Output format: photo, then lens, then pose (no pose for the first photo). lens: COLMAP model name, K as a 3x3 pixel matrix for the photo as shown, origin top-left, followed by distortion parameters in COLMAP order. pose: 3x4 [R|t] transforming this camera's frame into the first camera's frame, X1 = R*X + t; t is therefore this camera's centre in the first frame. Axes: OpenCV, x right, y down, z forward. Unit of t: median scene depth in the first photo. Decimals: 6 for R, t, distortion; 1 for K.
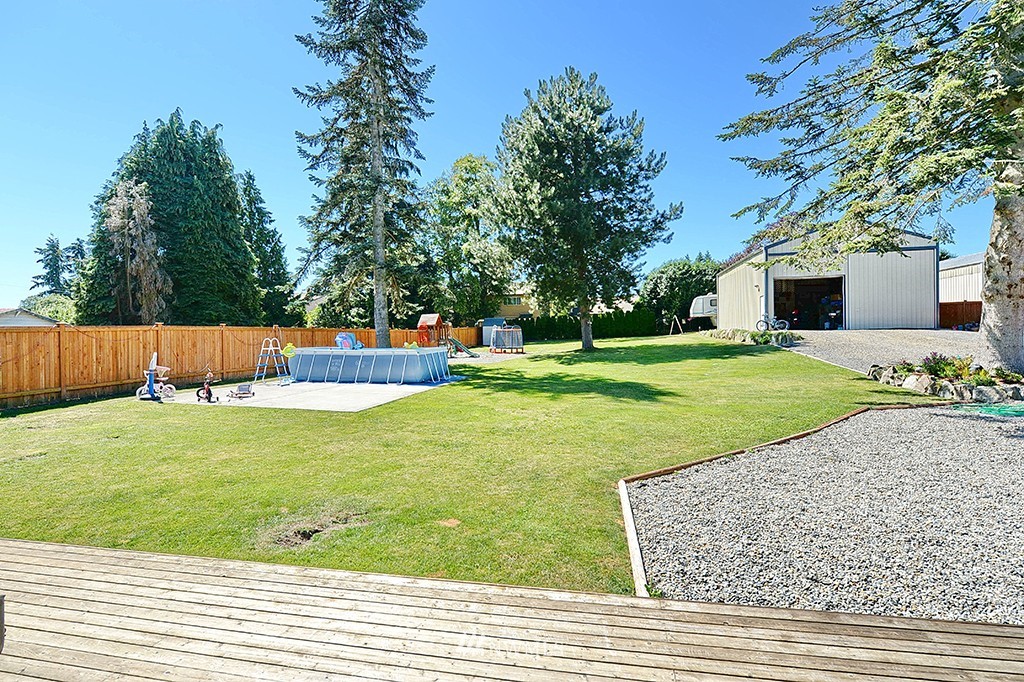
lens RADIAL K [[474.1, 0, 512.1], [0, 474.1, 336.4], [0, 0, 1]] dist [-0.004189, -0.000668]
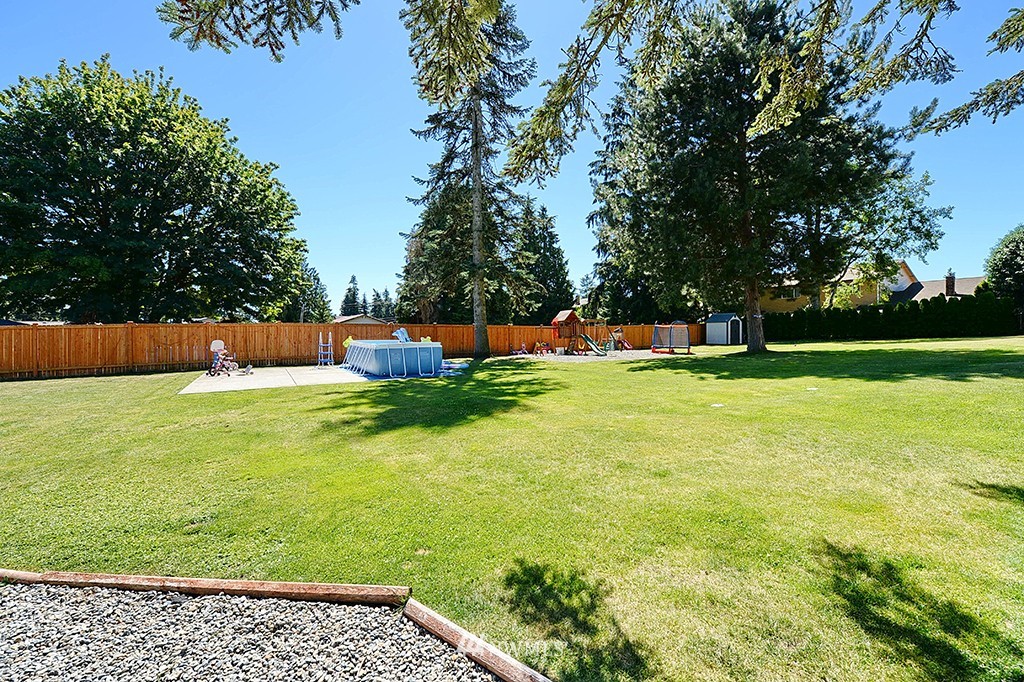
lens RADIAL K [[407.9, 0, 510.2], [0, 407.9, 337.7], [0, 0, 1]] dist [-0.006204, -0.000956]
pose [[0.720351, 0.015964, -0.693426, 0.320829], [-0.010969, 0.999872, 0.011624, 0.000465], [0.693523, -0.000767, 0.720434, 0.286936]]
